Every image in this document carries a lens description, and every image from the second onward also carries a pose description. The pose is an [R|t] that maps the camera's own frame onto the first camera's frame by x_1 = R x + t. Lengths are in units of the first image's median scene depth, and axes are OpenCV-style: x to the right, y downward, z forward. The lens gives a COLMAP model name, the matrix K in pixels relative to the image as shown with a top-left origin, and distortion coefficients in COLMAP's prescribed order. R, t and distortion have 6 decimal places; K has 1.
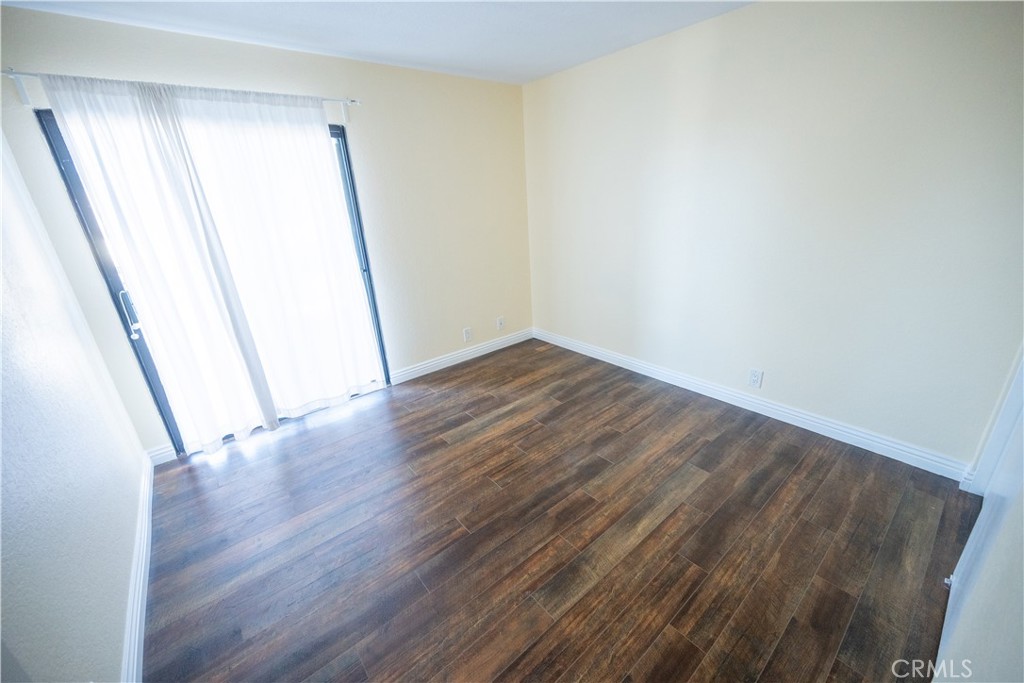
lens RADIAL K [[400.7, 0, 513.3], [0, 400.7, 342.3], [0, 0, 1]] dist [0.001439, 0.000092]
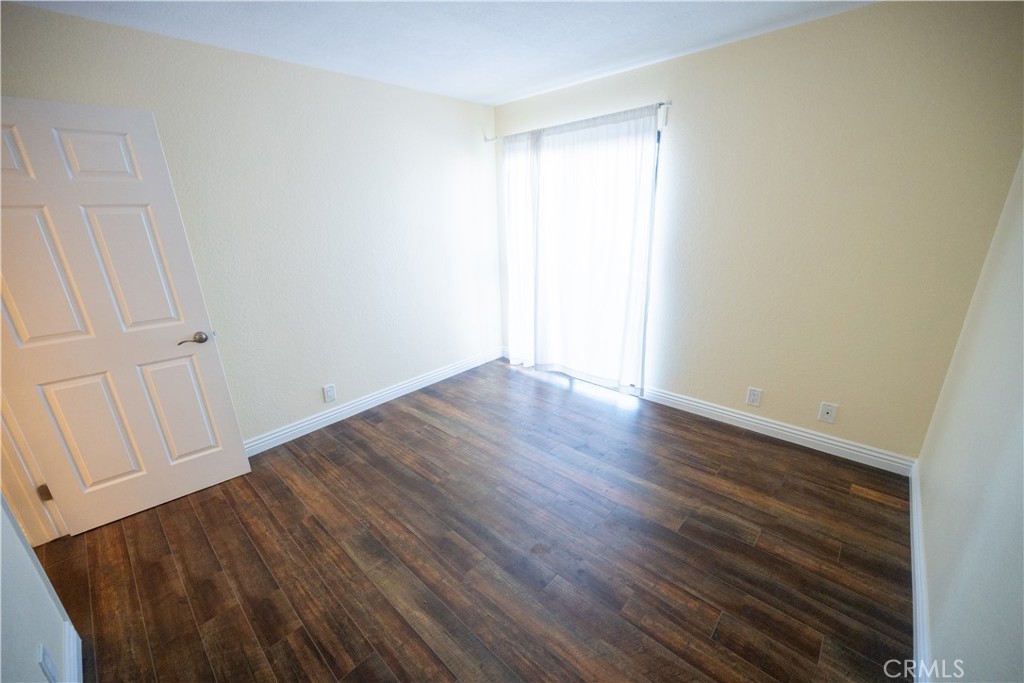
lens RADIAL K [[400.7, 0, 513.3], [0, 400.7, 342.3], [0, 0, 1]] dist [0.001439, 0.000092]
pose [[0.137436, 0.354019, -0.925085, 0.825472], [-0.319010, 0.900004, 0.297028, -0.331279], [0.937734, 0.254289, 0.236628, 0.749293]]
